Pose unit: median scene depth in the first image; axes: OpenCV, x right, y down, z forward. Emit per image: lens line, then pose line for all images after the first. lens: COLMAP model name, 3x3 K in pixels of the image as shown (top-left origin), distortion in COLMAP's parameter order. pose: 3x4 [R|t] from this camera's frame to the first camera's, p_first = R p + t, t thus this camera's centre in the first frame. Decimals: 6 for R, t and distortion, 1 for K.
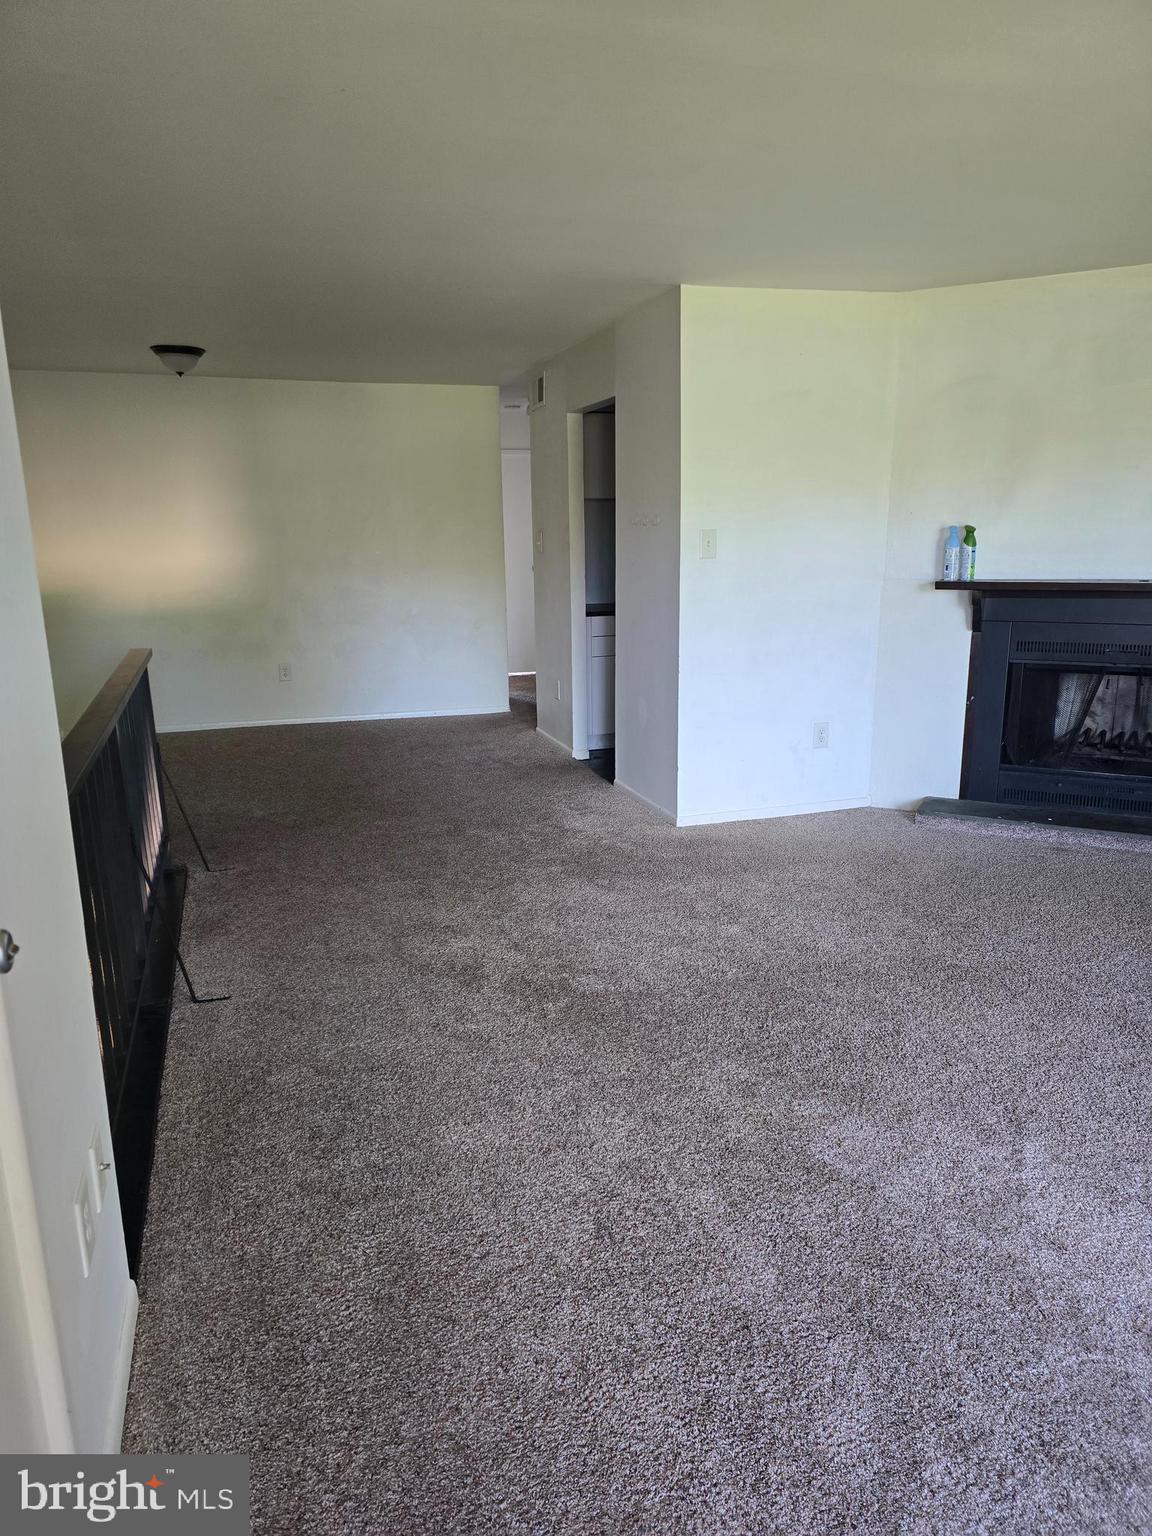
lens RADIAL K [[1031.9, 0, 538.0], [0, 1031.9, 770.4], [0, 0, 1]] dist [0.003184, -0.028171]
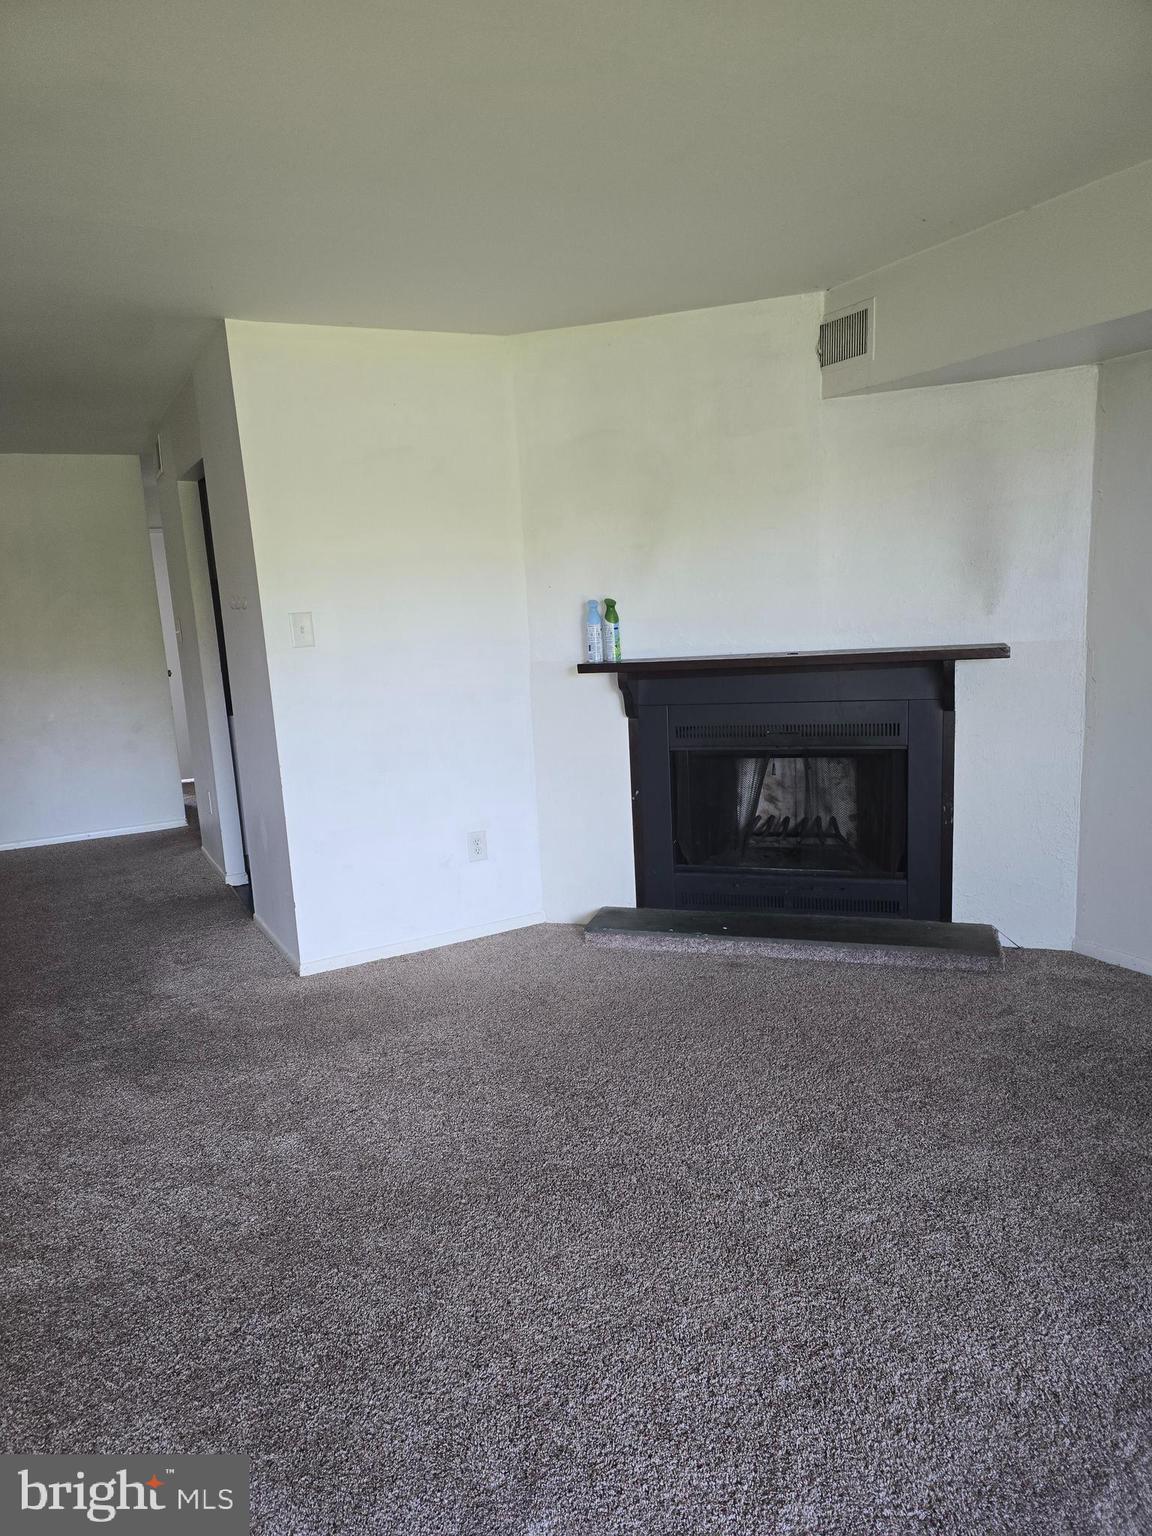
lens RADIAL K [[1031.9, 0, 576.0], [0, 1031.9, 778.3], [0, 0, 1]] dist [0.003184, -0.028171]
pose [[0.978344, -0.068320, 0.195384, 0.207315], [0.079840, 0.995466, -0.051700, -0.042927], [-0.190966, 0.066180, 0.979363, 0.157668]]
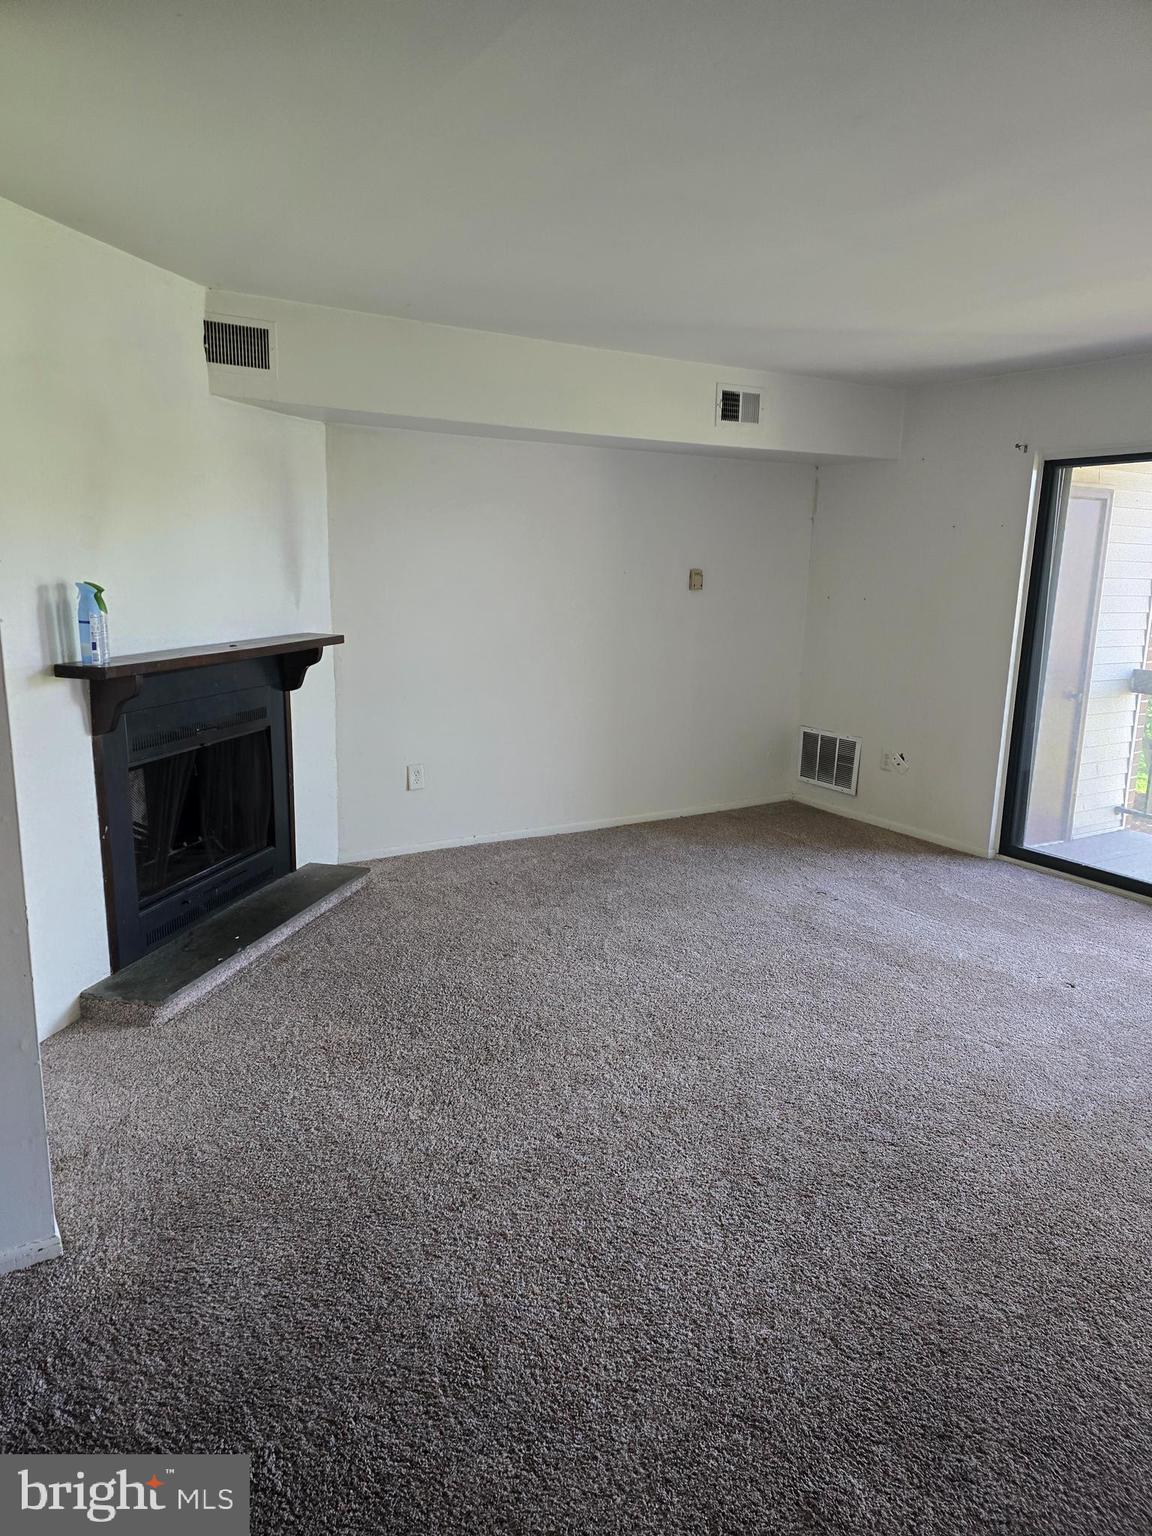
lens RADIAL K [[1031.9, 0, 567.1], [0, 1031.9, 778.7], [0, 0, 1]] dist [0.003184, -0.028171]
pose [[-0.283991, -0.174763, 0.942766, -0.325715], [0.207958, 0.948618, 0.238491, -0.209767], [-0.936004, 0.263785, -0.233056, 0.890080]]
